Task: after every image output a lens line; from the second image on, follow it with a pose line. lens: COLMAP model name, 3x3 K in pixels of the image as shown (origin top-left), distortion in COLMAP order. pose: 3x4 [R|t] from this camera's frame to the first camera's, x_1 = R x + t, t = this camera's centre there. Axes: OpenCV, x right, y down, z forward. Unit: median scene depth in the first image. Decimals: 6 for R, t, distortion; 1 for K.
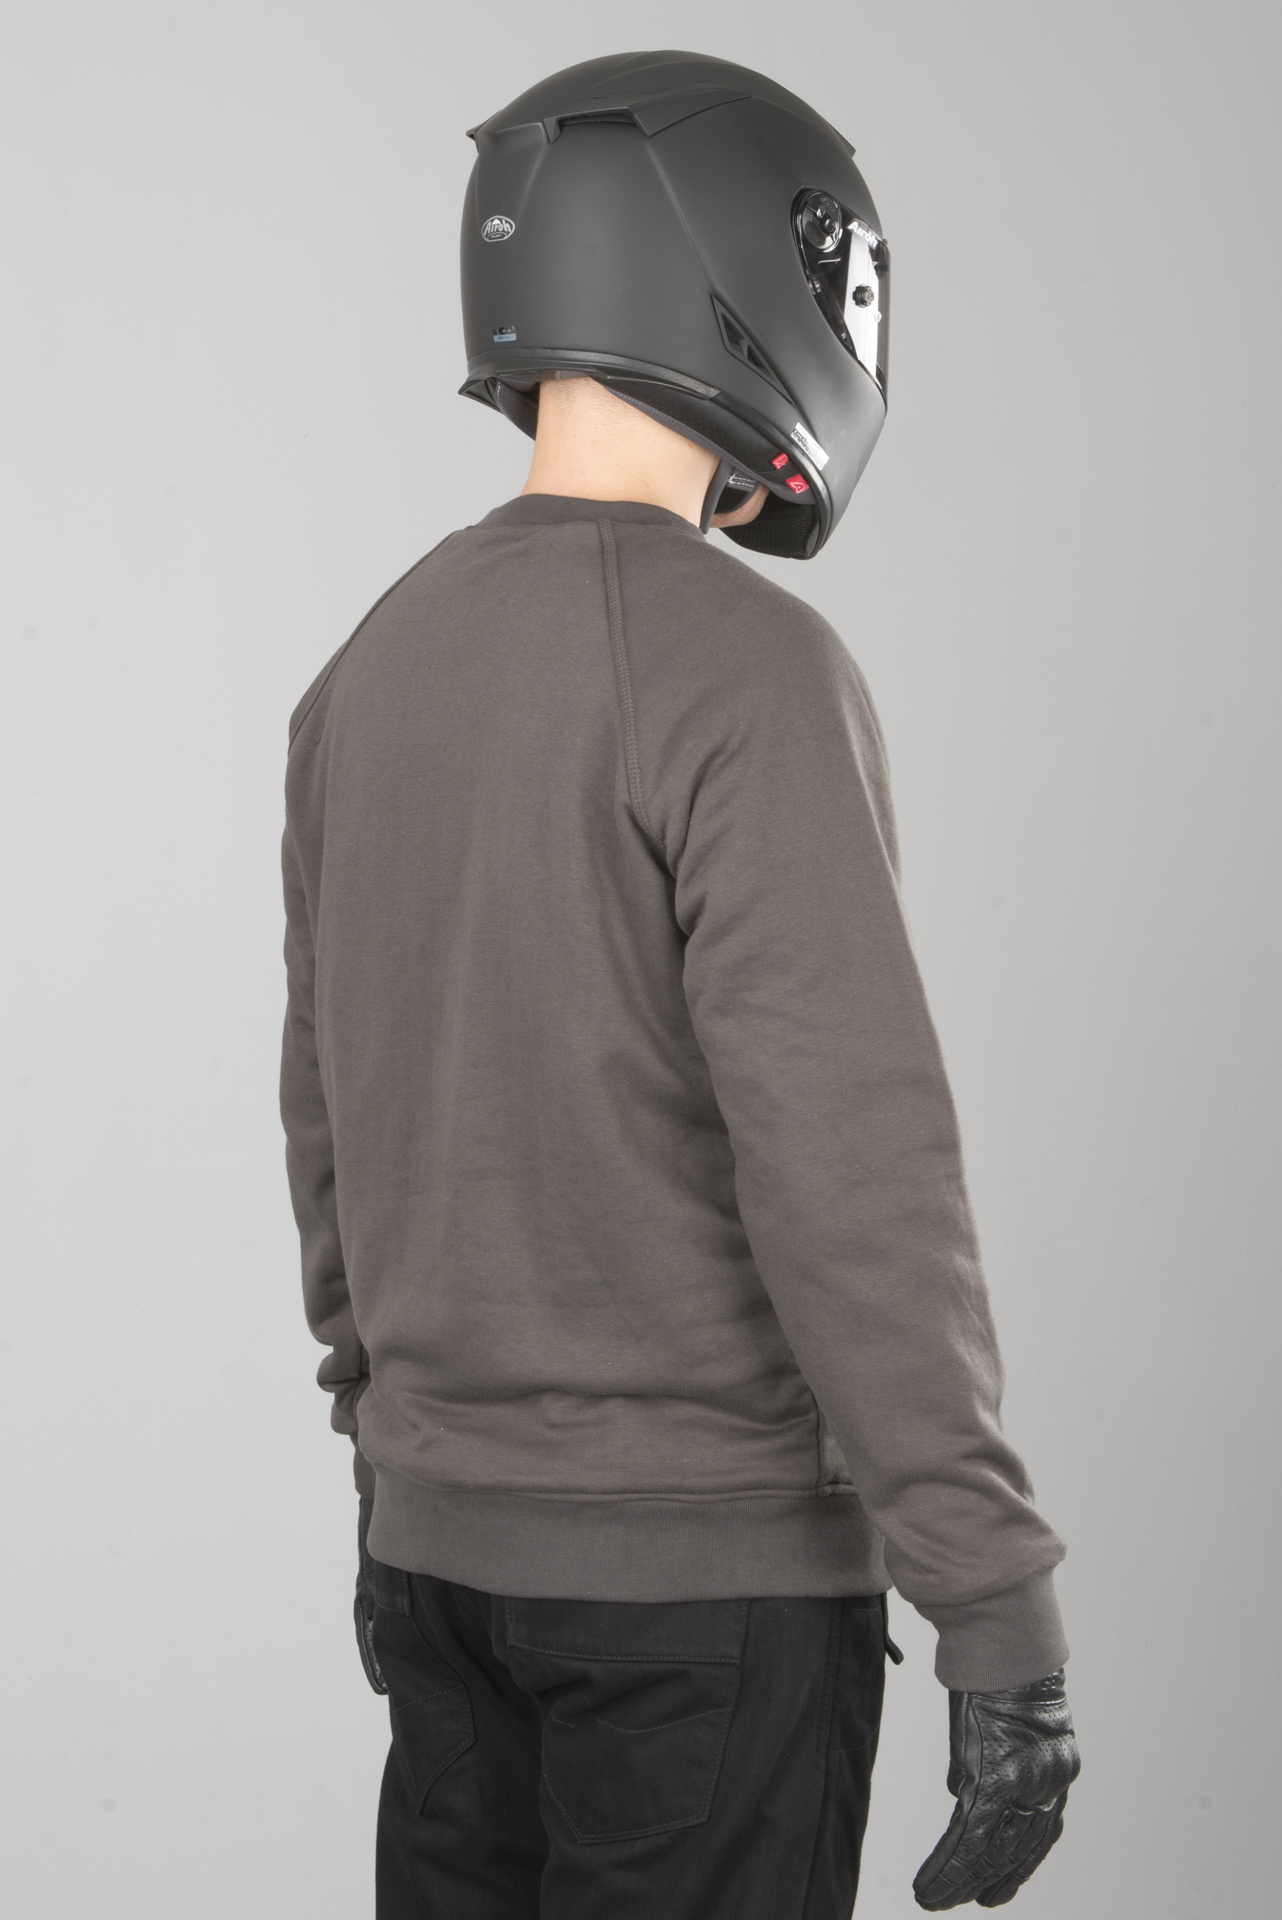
lens RADIAL K [[2563.4, 0, 641.7], [0, 2563.4, 960.8], [0, 0, 1]] dist [-0.000075, 0.000000]
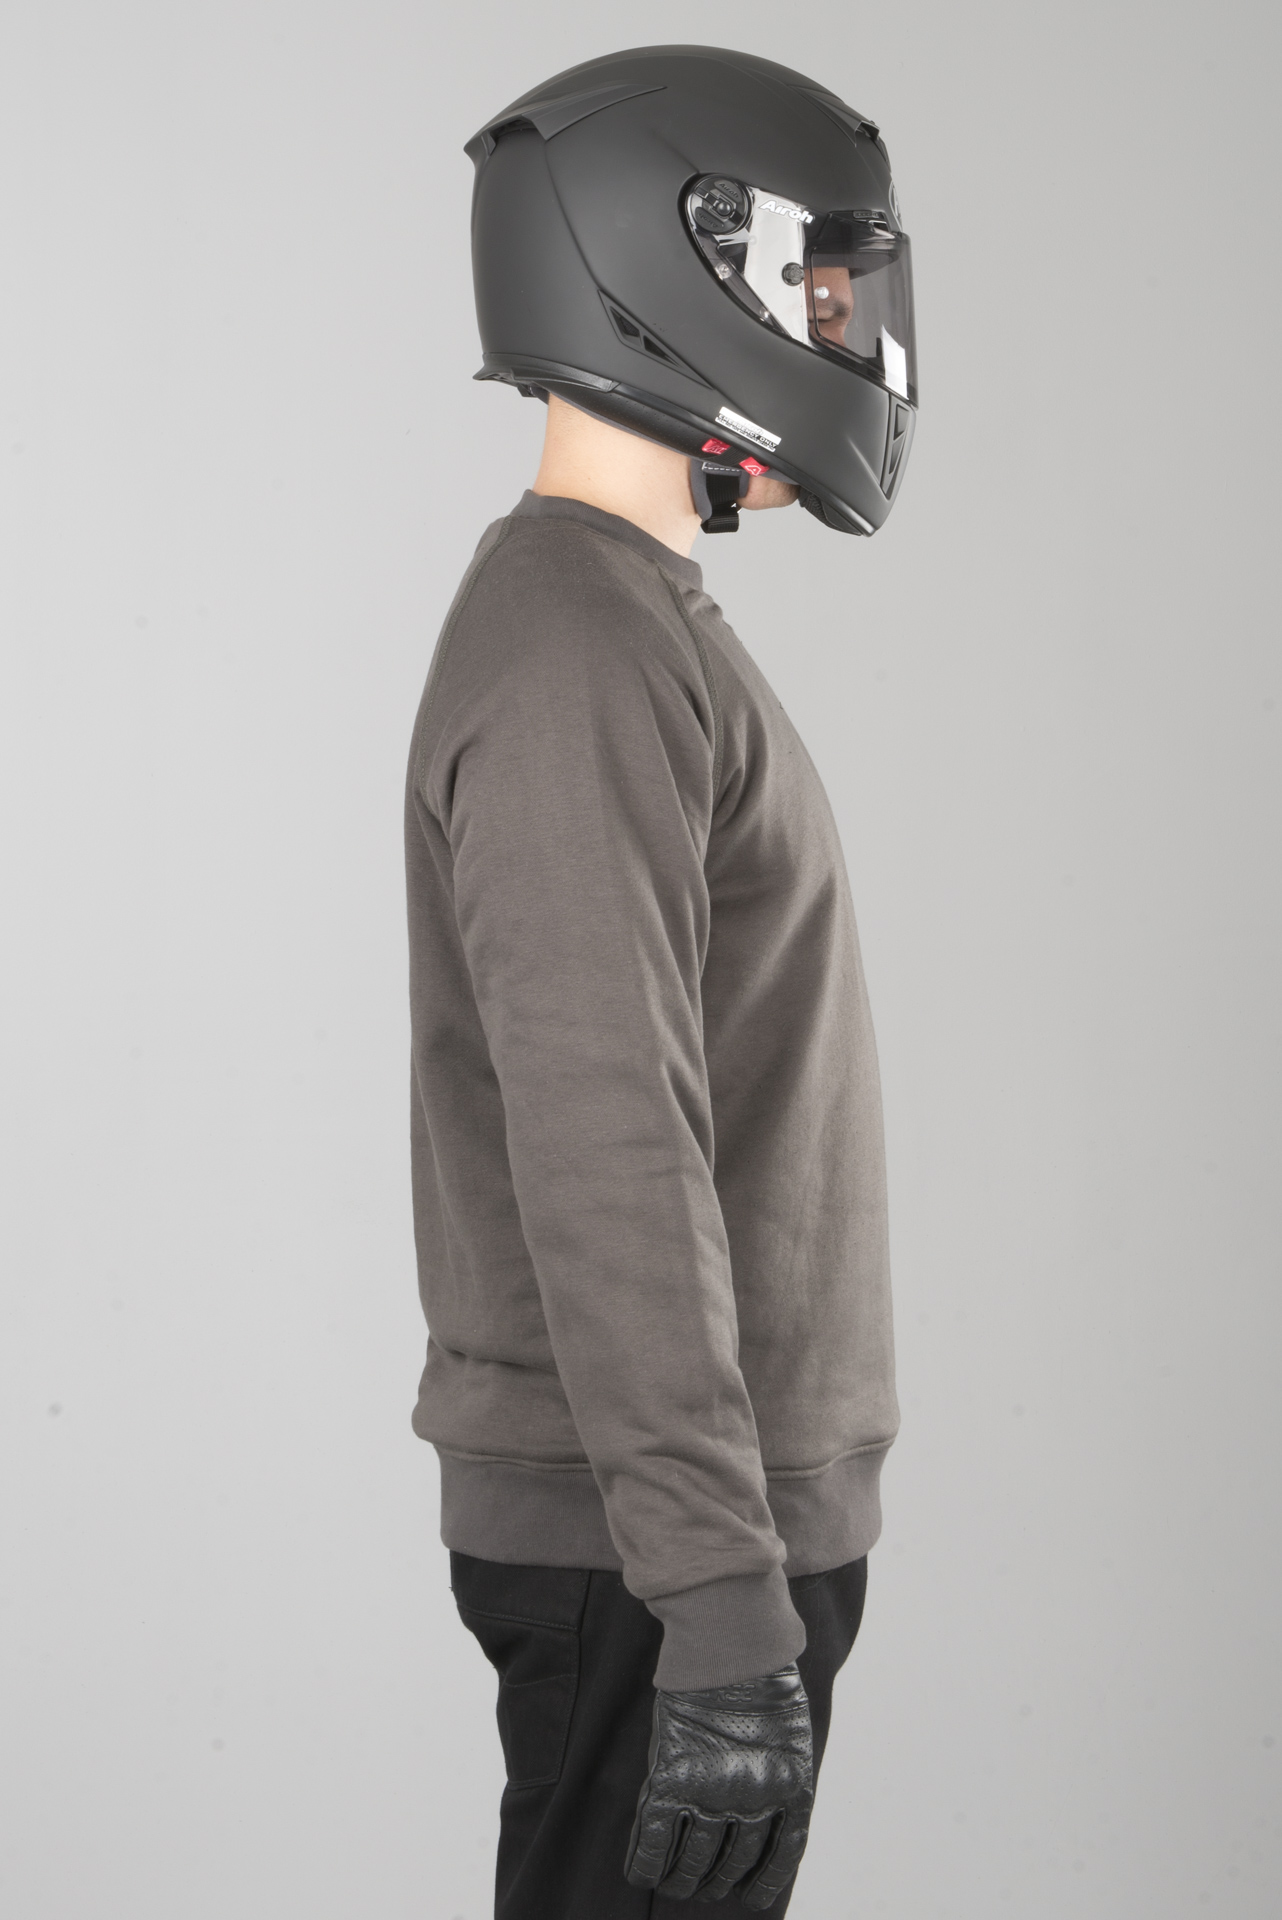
lens RADIAL K [[2563.4, 0, 642.0], [0, 2563.4, 959.7], [0, 0, 1]] dist [-0.000075, 0.000000]
pose [[0.903123, 0.041347, -0.427386, 0.540108], [-0.031117, 0.999038, 0.030897, -0.029490], [0.428252, -0.014605, 0.903541, 0.098012]]
